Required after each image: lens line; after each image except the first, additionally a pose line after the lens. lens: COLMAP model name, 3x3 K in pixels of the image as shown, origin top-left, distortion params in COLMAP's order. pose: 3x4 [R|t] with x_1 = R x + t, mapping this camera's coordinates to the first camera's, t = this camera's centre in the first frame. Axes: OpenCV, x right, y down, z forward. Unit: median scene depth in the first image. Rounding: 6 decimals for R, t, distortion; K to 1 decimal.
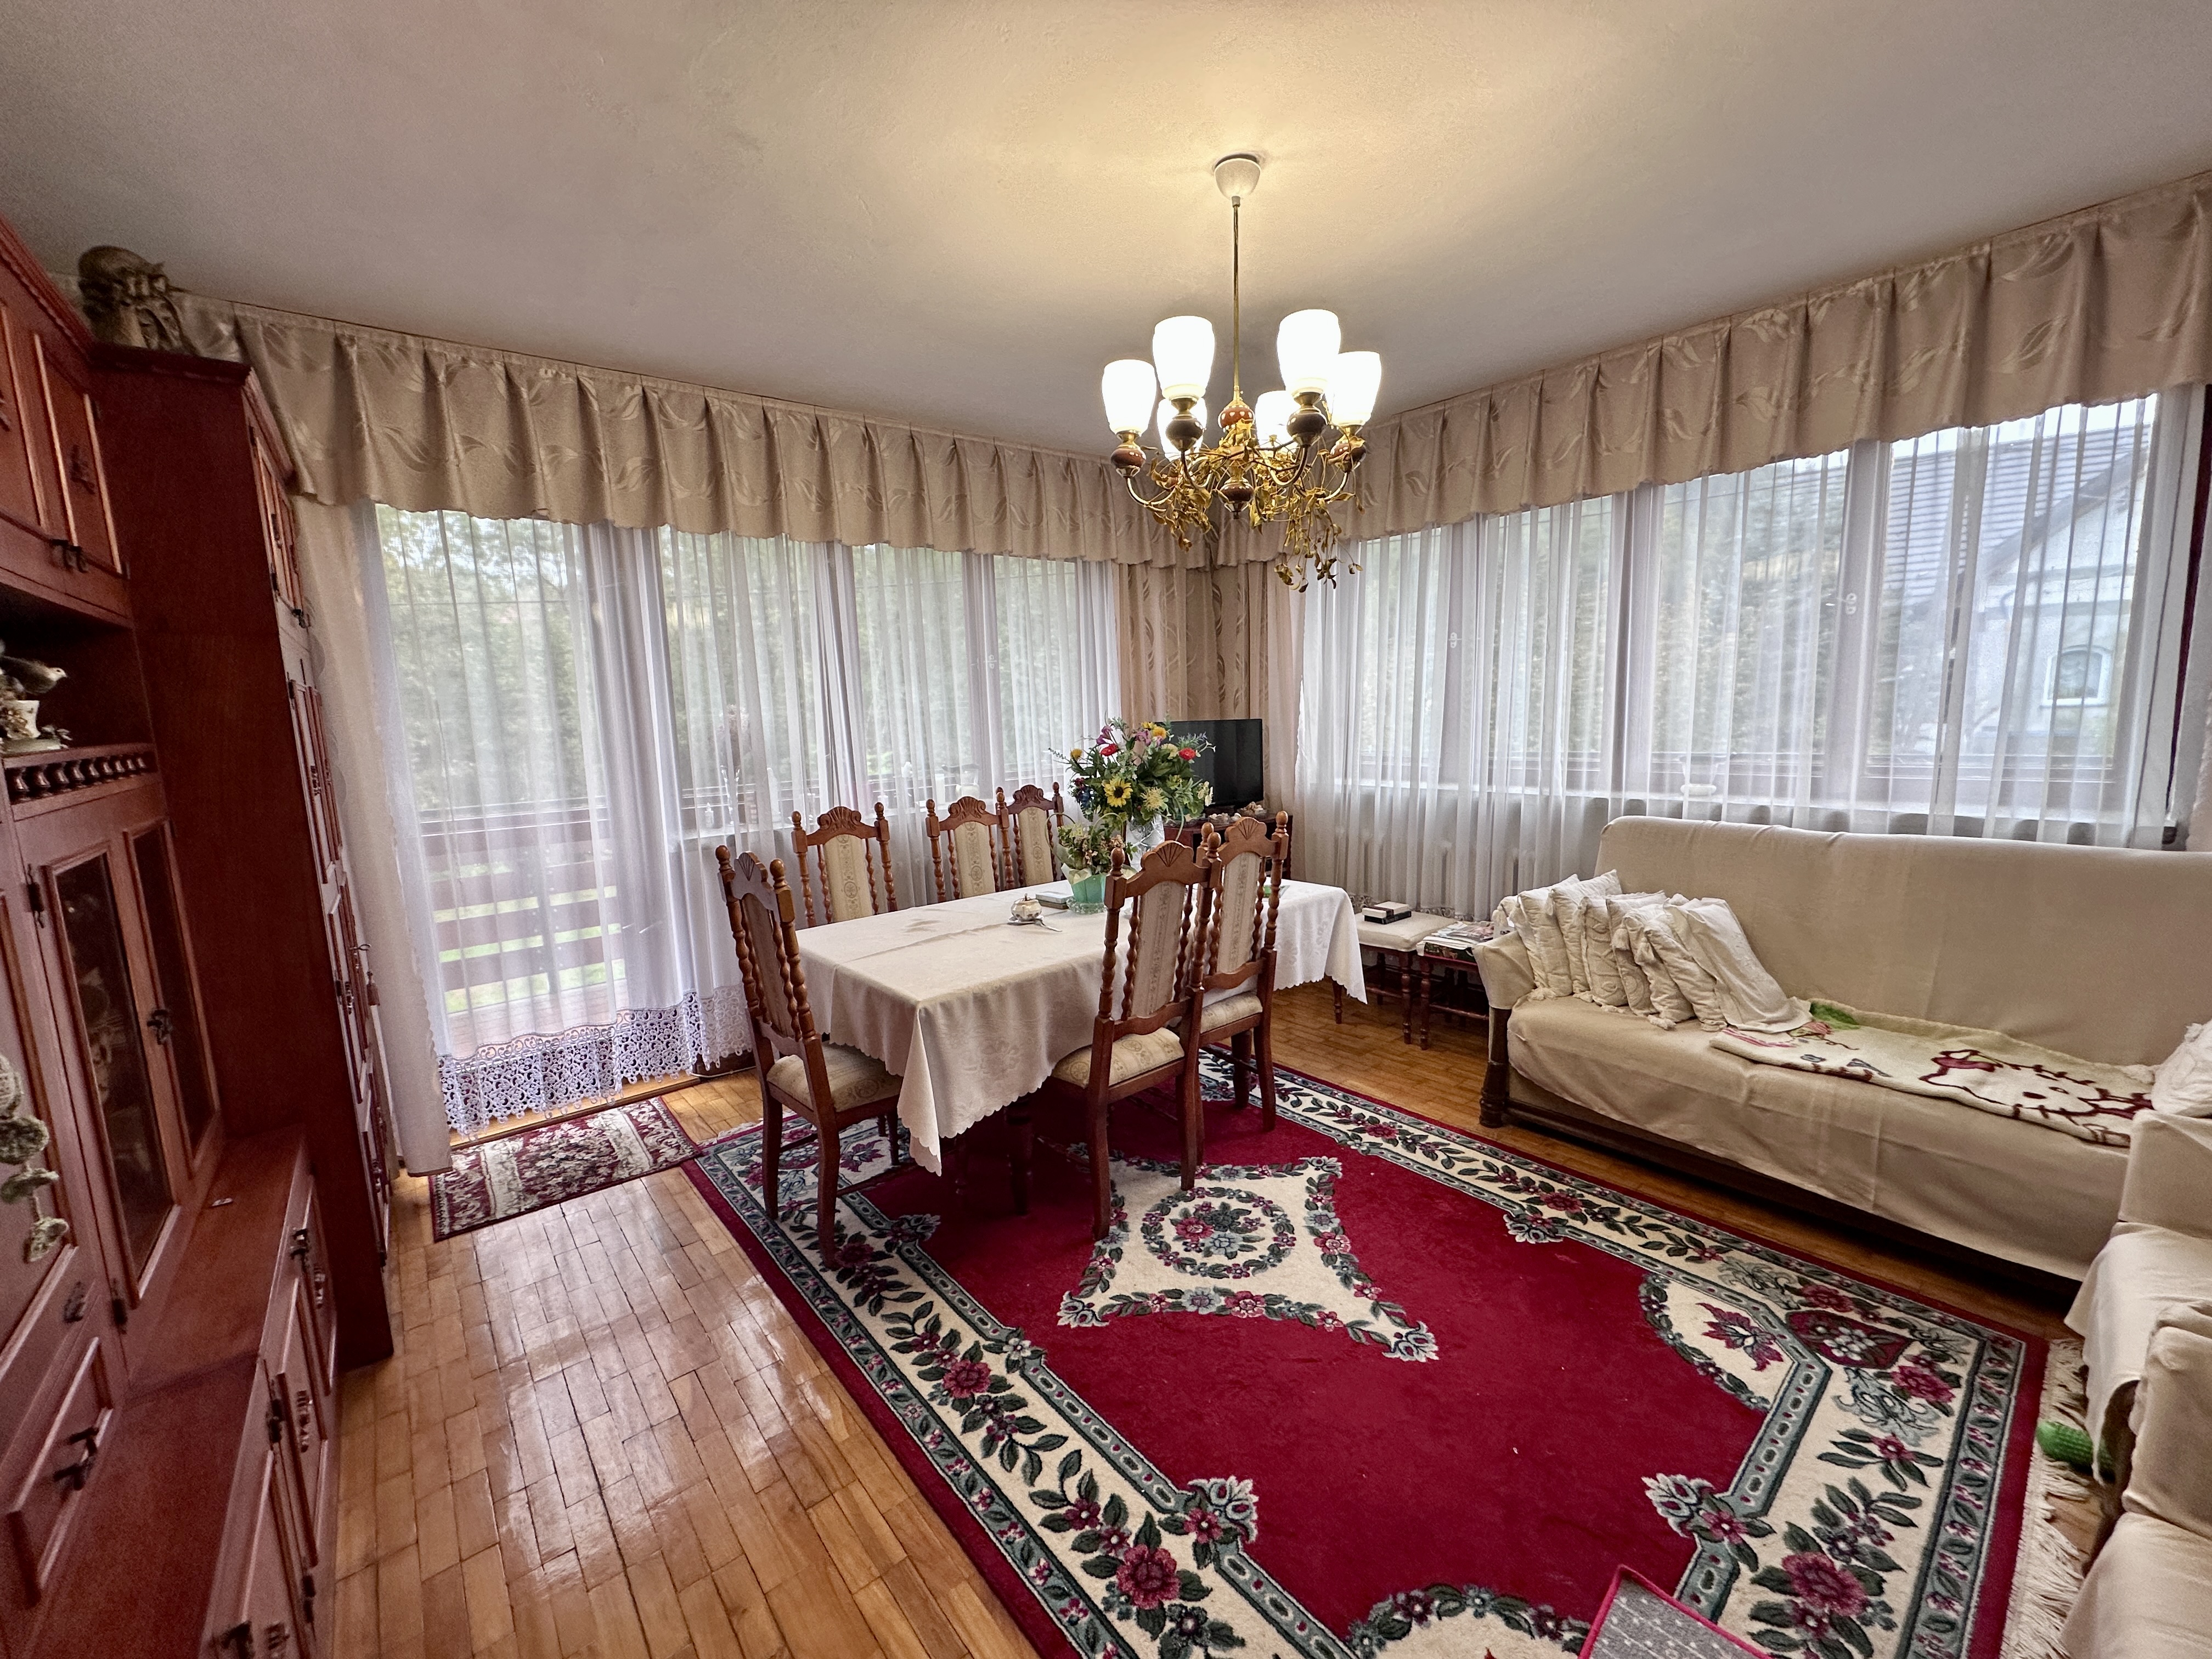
lens RADIAL K [[870.3, 0, 1106.0], [0, 870.3, 829.5], [0, 0, 1]] dist [0.000528, 0.000424]
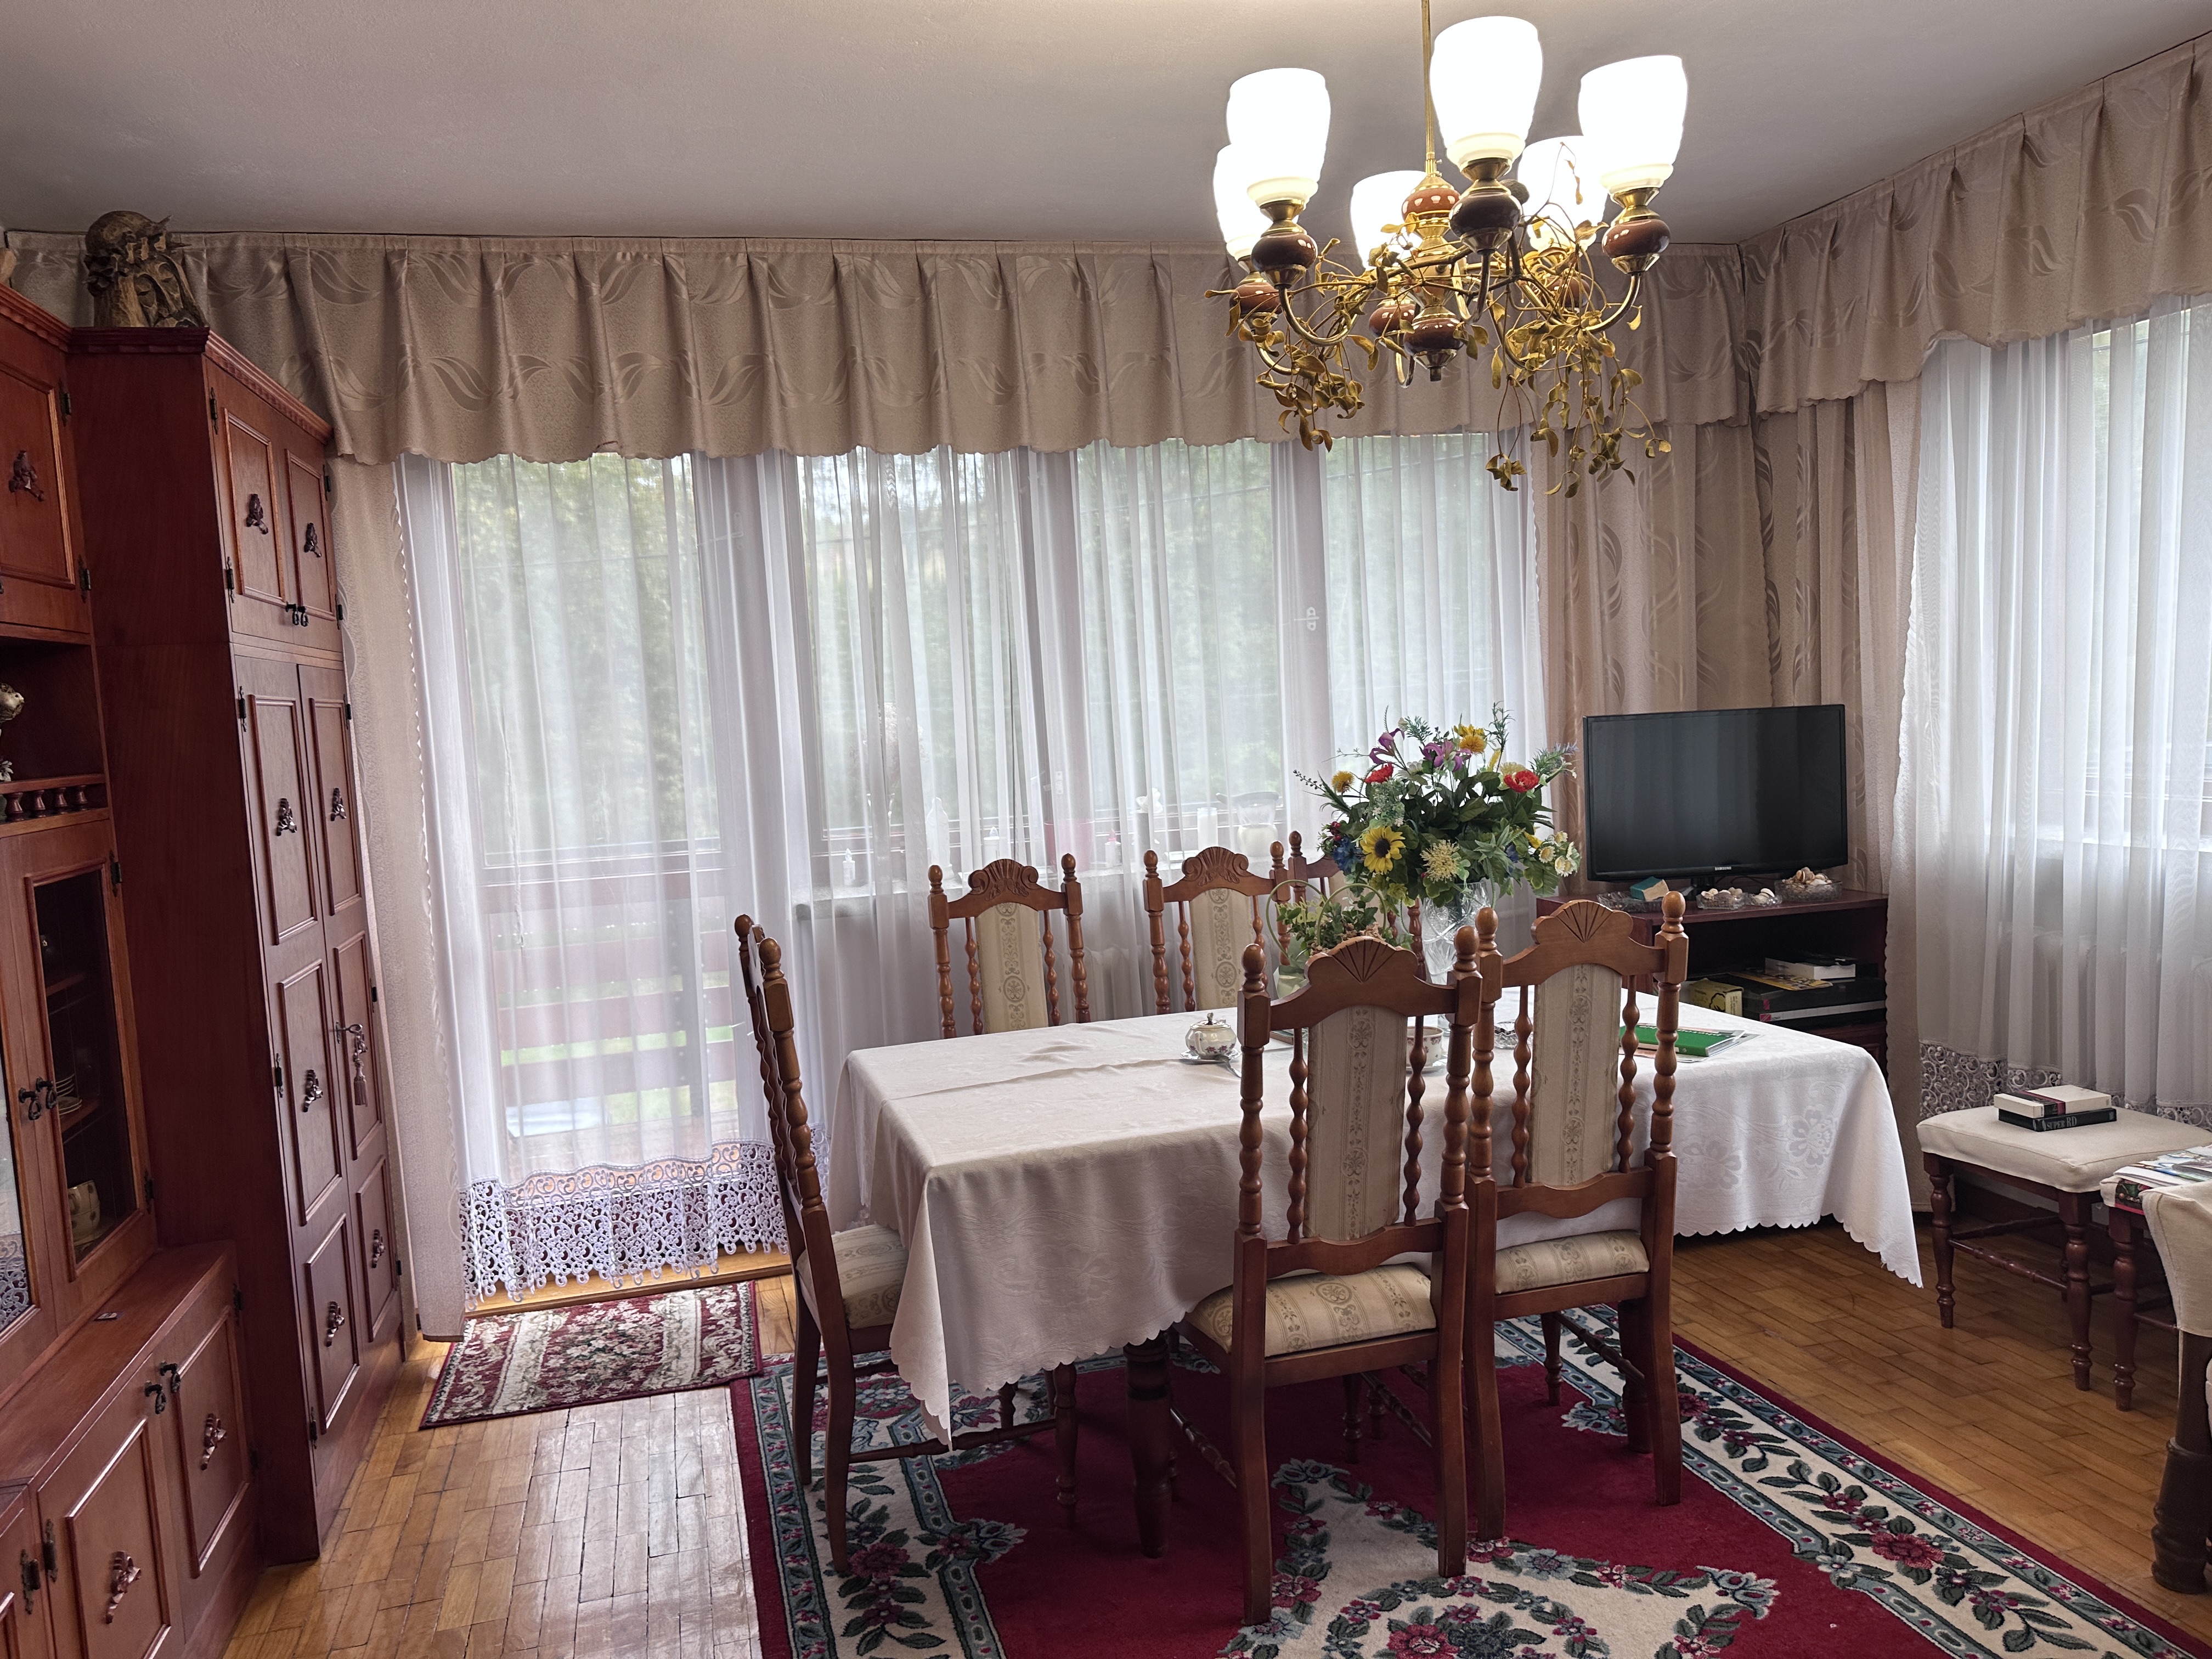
lens RADIAL K [[1545.8, 0, 1106.0], [0, 1545.8, 829.5], [0, 0, 1]] dist [0.043614, -0.045365]
pose [[0.912700, 0.016818, -0.408285, 0.264153], [-0.033713, 0.998846, -0.034219, -0.013930], [0.407238, 0.044996, 0.912213, -0.004864]]
